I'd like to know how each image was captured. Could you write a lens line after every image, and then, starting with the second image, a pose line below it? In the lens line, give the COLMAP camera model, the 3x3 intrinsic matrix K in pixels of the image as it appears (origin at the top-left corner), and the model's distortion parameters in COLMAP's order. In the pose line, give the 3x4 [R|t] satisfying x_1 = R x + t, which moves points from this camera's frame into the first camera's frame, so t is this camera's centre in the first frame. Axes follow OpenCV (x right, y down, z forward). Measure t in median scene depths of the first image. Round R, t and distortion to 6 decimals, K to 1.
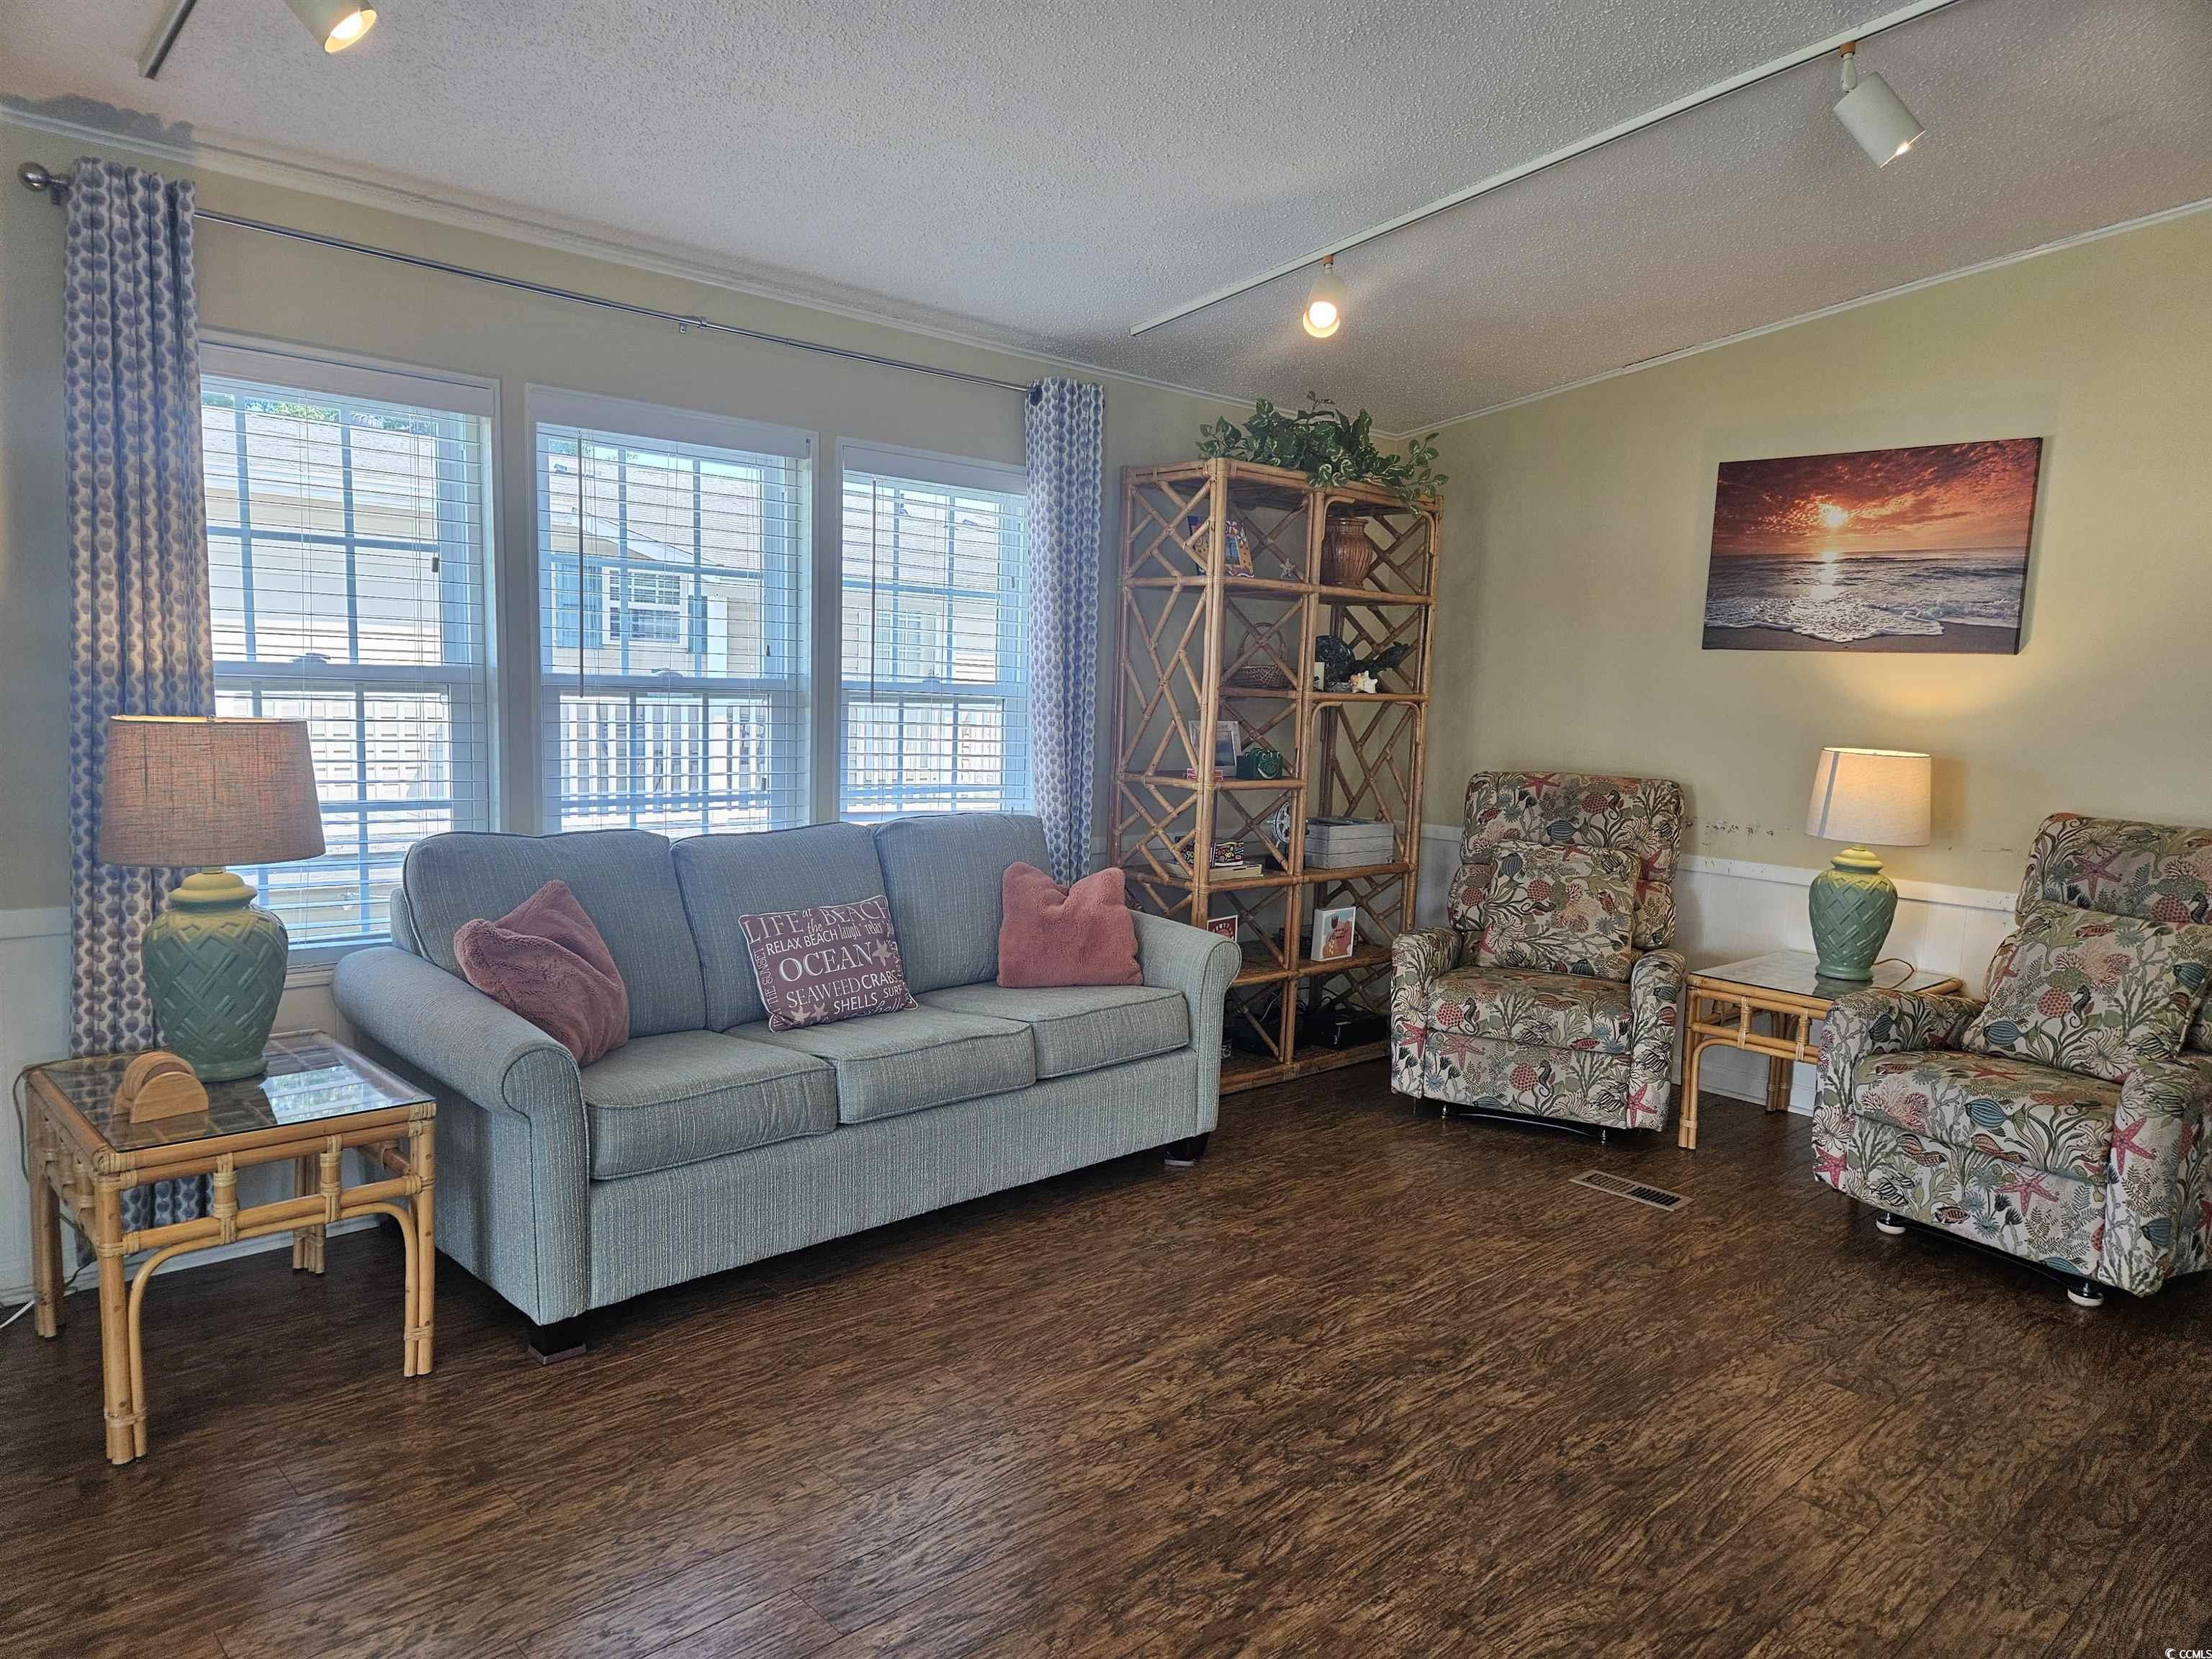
lens RADIAL K [[1471.3, 0, 1104.3], [0, 1471.3, 849.1], [0, 0, 1]] dist [0.067333, -0.064061]
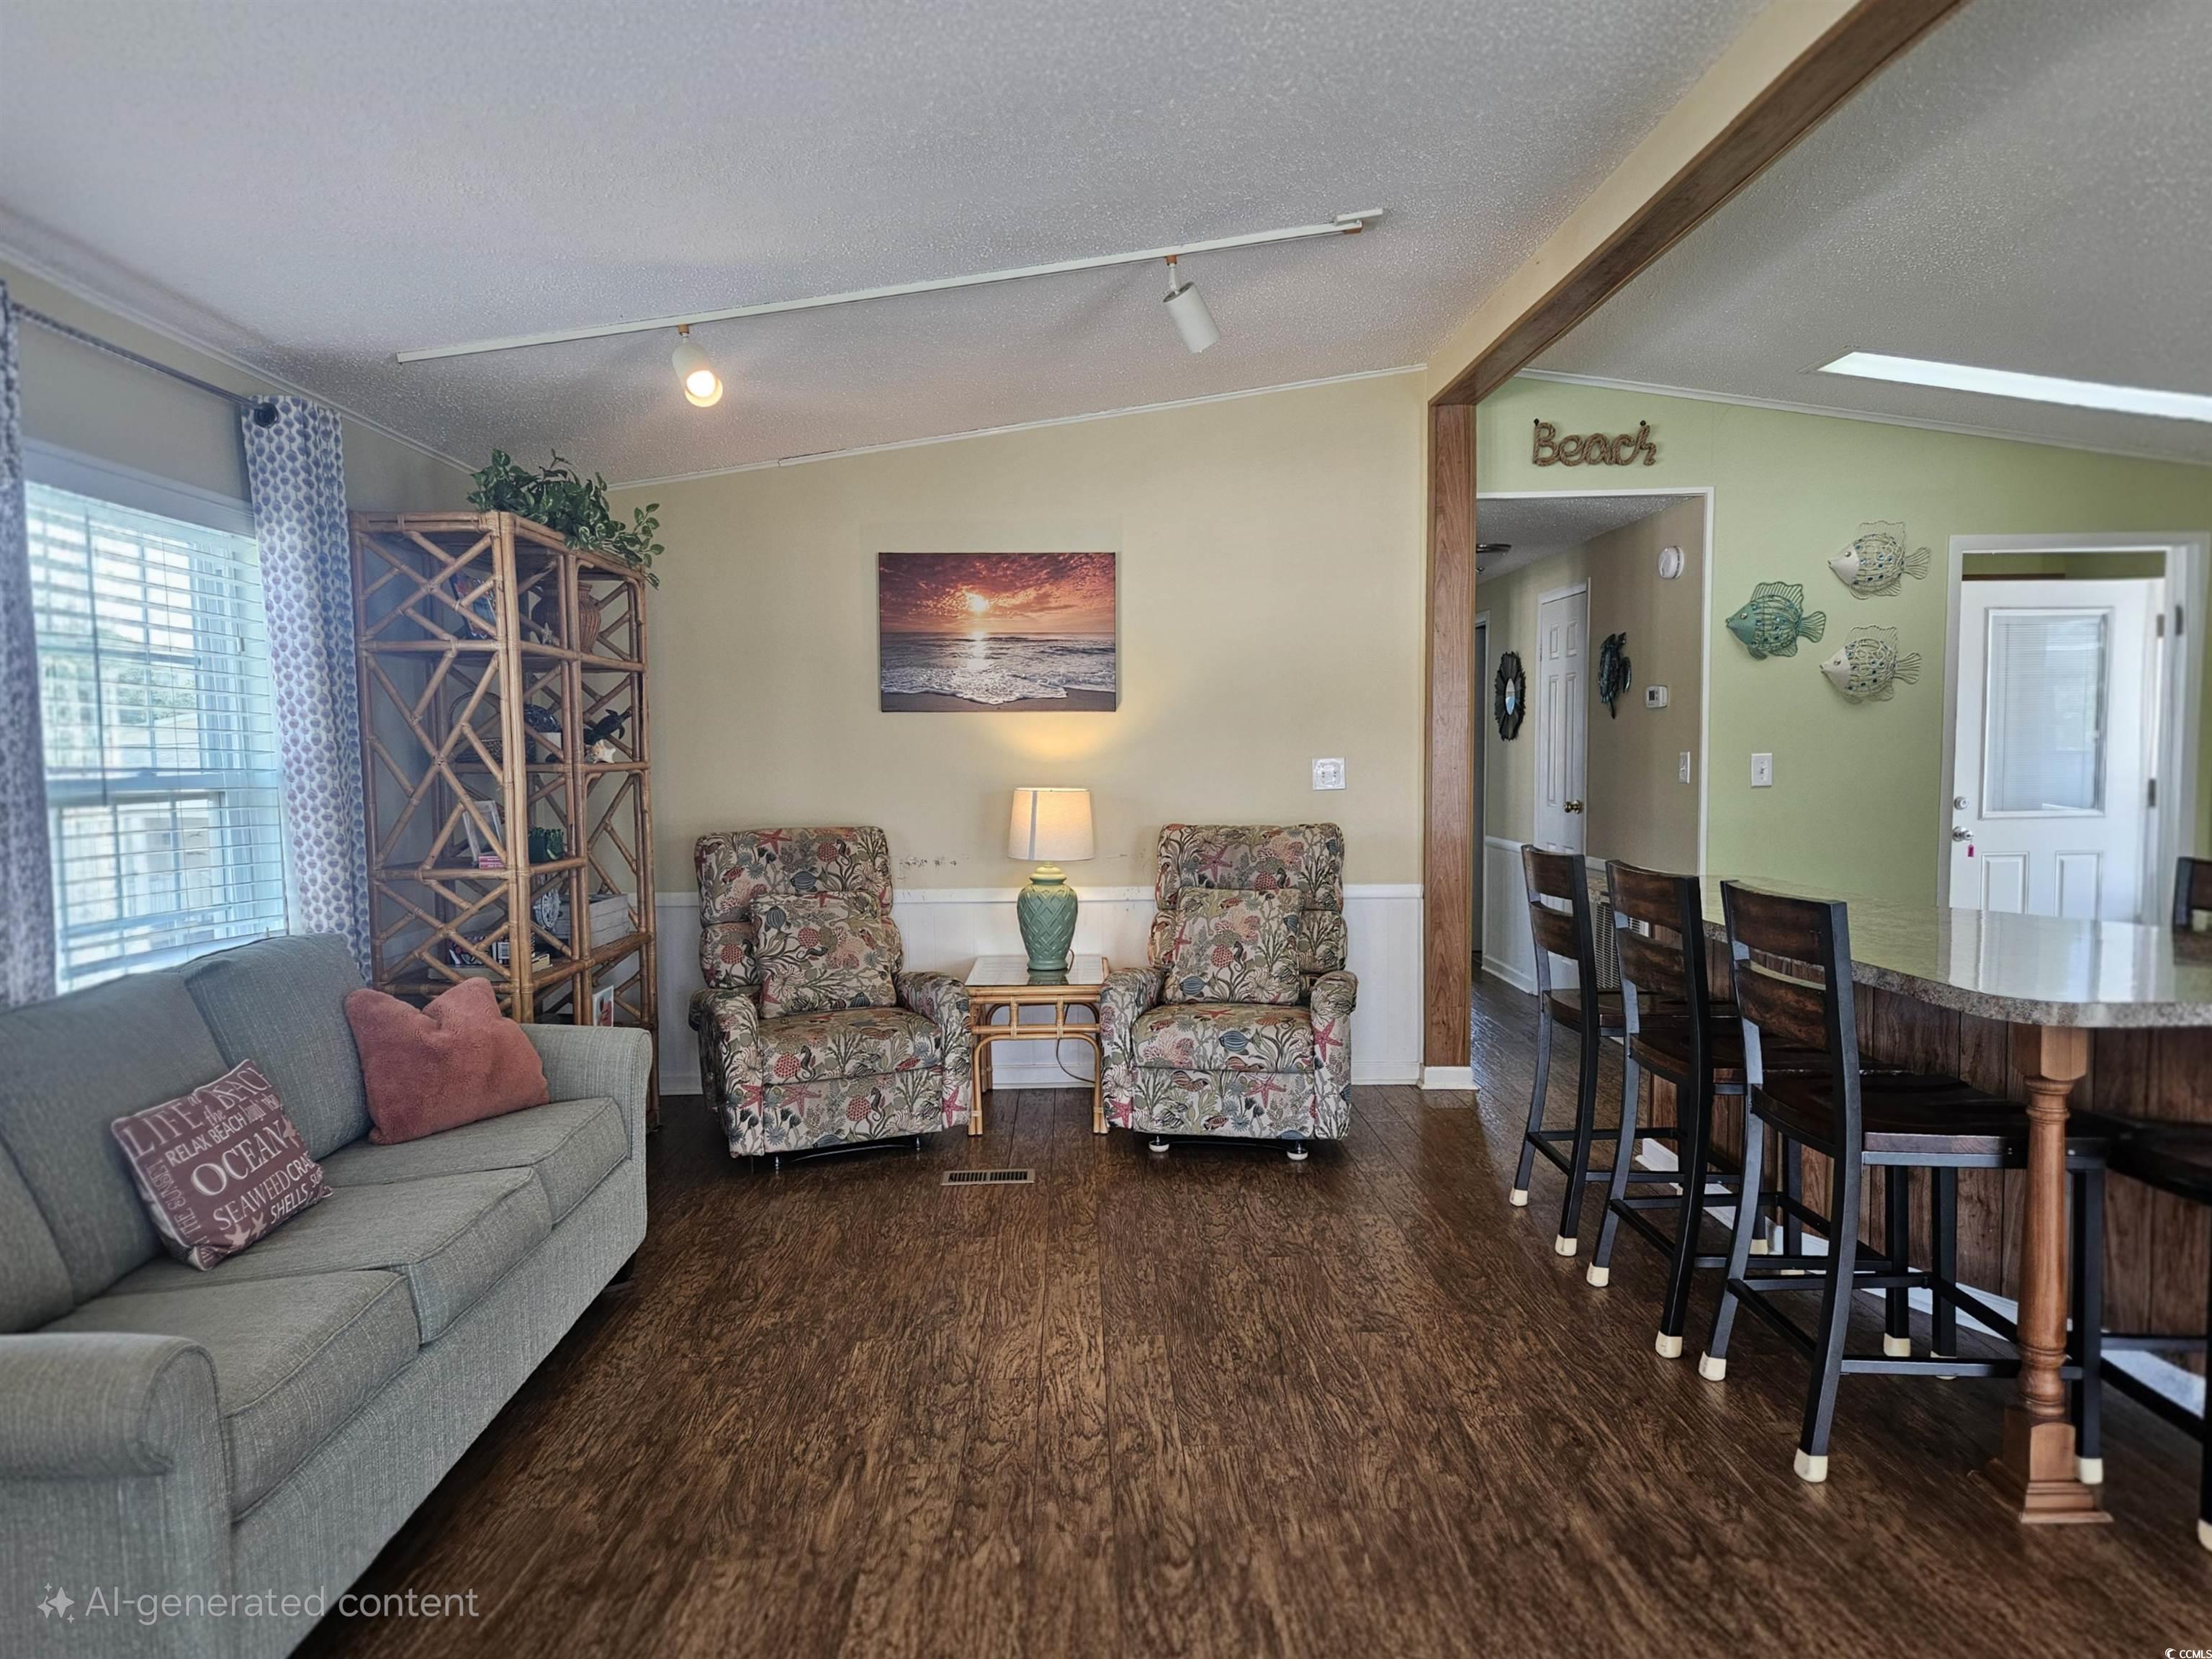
lens RADIAL K [[1416.9, 0, 1106.3], [0, 1416.9, 846.0], [0, 0, 1]] dist [0.062494, -0.062113]
pose [[0.657110, -0.094137, 0.747894, -0.356490], [0.124072, 0.992146, 0.015869, -0.029783], [-0.743514, 0.082365, 0.663629, 0.160905]]
